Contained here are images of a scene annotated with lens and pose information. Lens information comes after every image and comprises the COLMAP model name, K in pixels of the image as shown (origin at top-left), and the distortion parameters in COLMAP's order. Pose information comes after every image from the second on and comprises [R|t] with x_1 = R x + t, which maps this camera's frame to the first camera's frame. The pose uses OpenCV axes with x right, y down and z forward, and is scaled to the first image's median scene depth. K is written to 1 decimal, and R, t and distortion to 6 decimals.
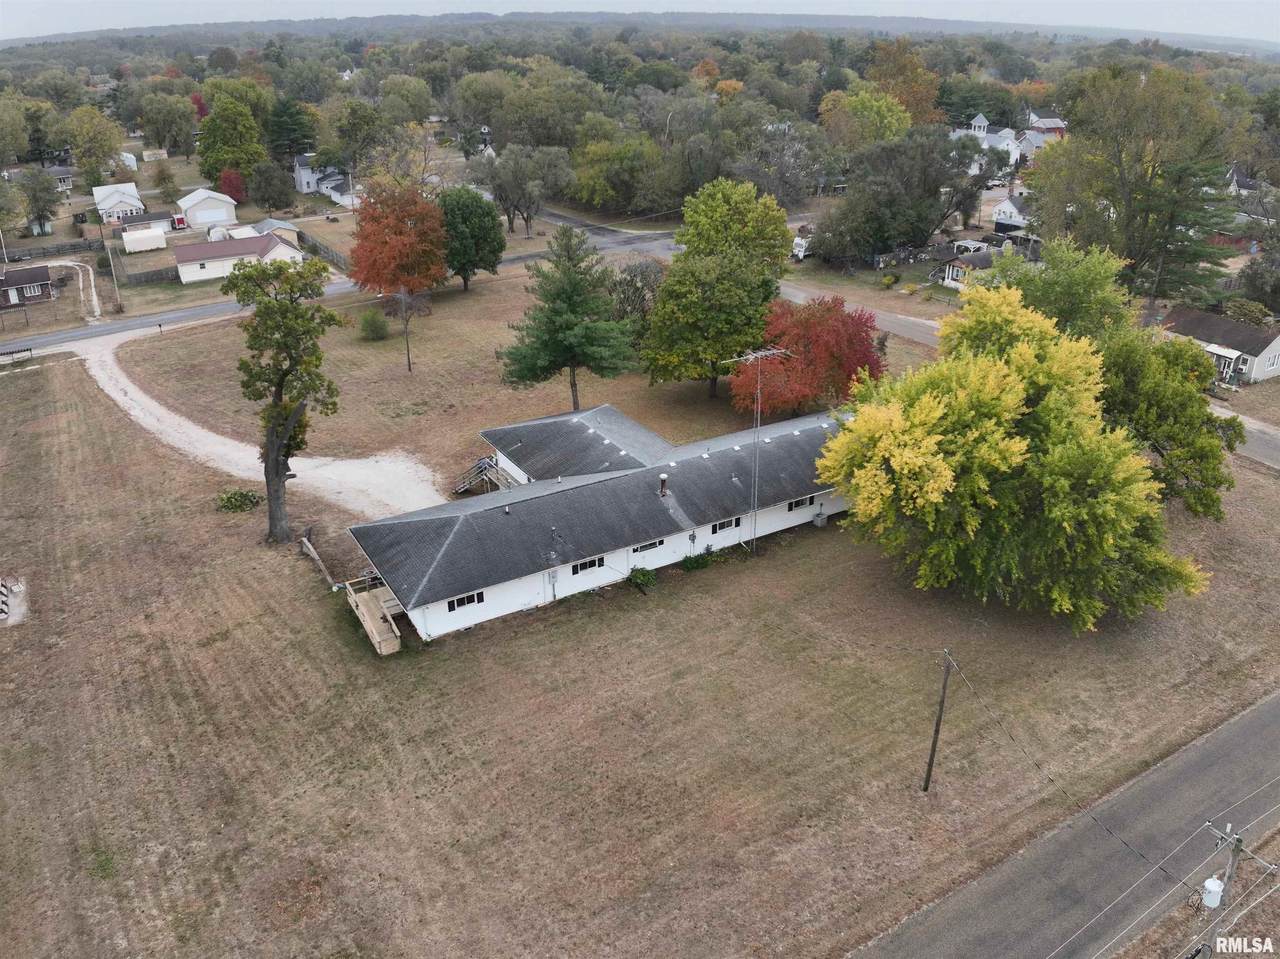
lens RADIAL K [[926.9, 0, 636.2], [0, 926.9, 482.4], [0, 0, 1]] dist [-0.100692, -0.017616]
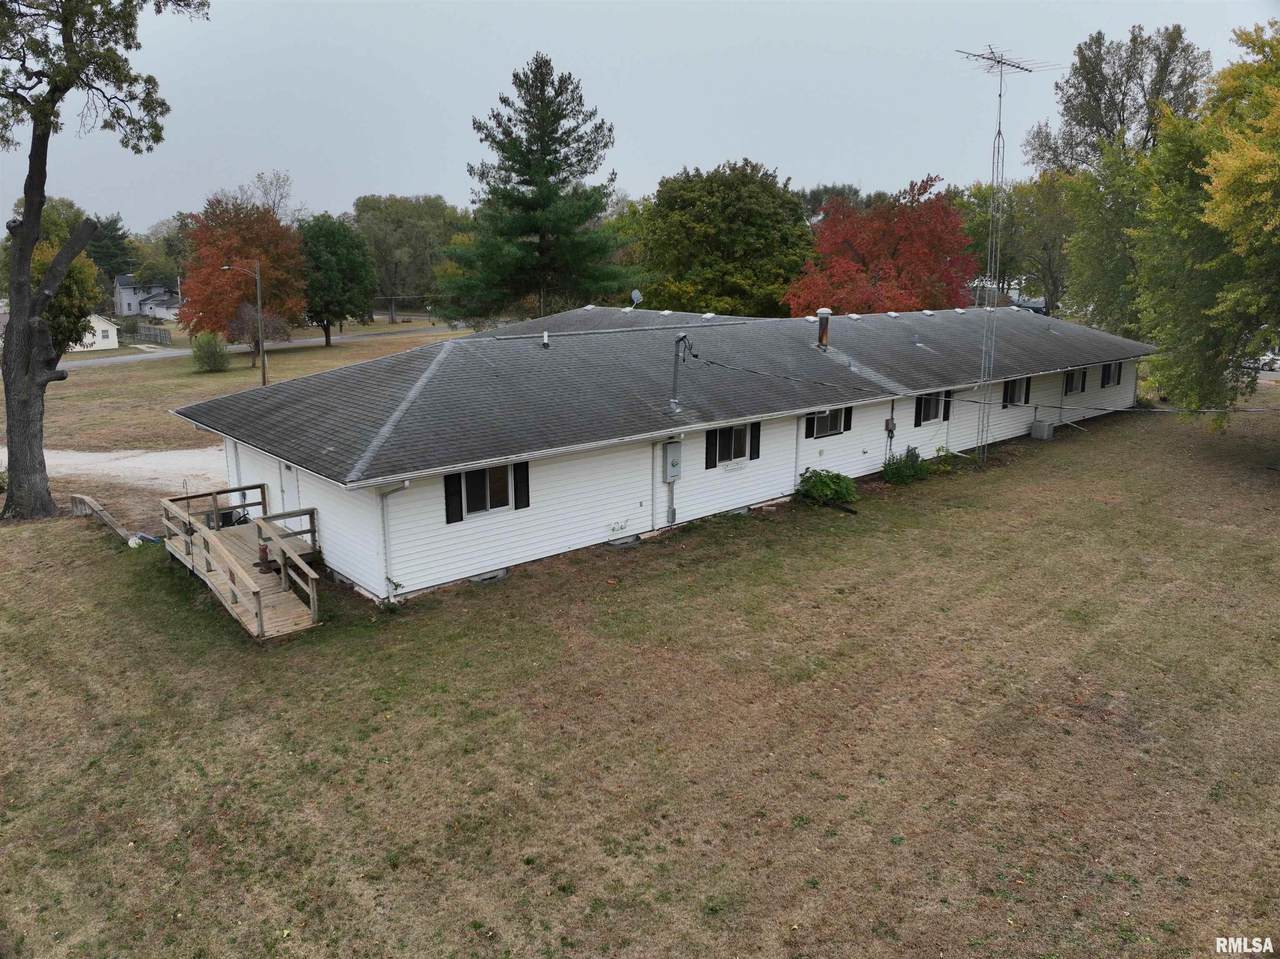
lens RADIAL K [[926.9, 0, 641.3], [0, 926.9, 475.2], [0, 0, 1]] dist [-0.100692, -0.017616]
pose [[0.983052, -0.034247, 0.180100, -0.193814], [0.067689, 0.980786, -0.182970, 0.196712], [-0.170373, 0.192059, 0.966481, 0.622725]]
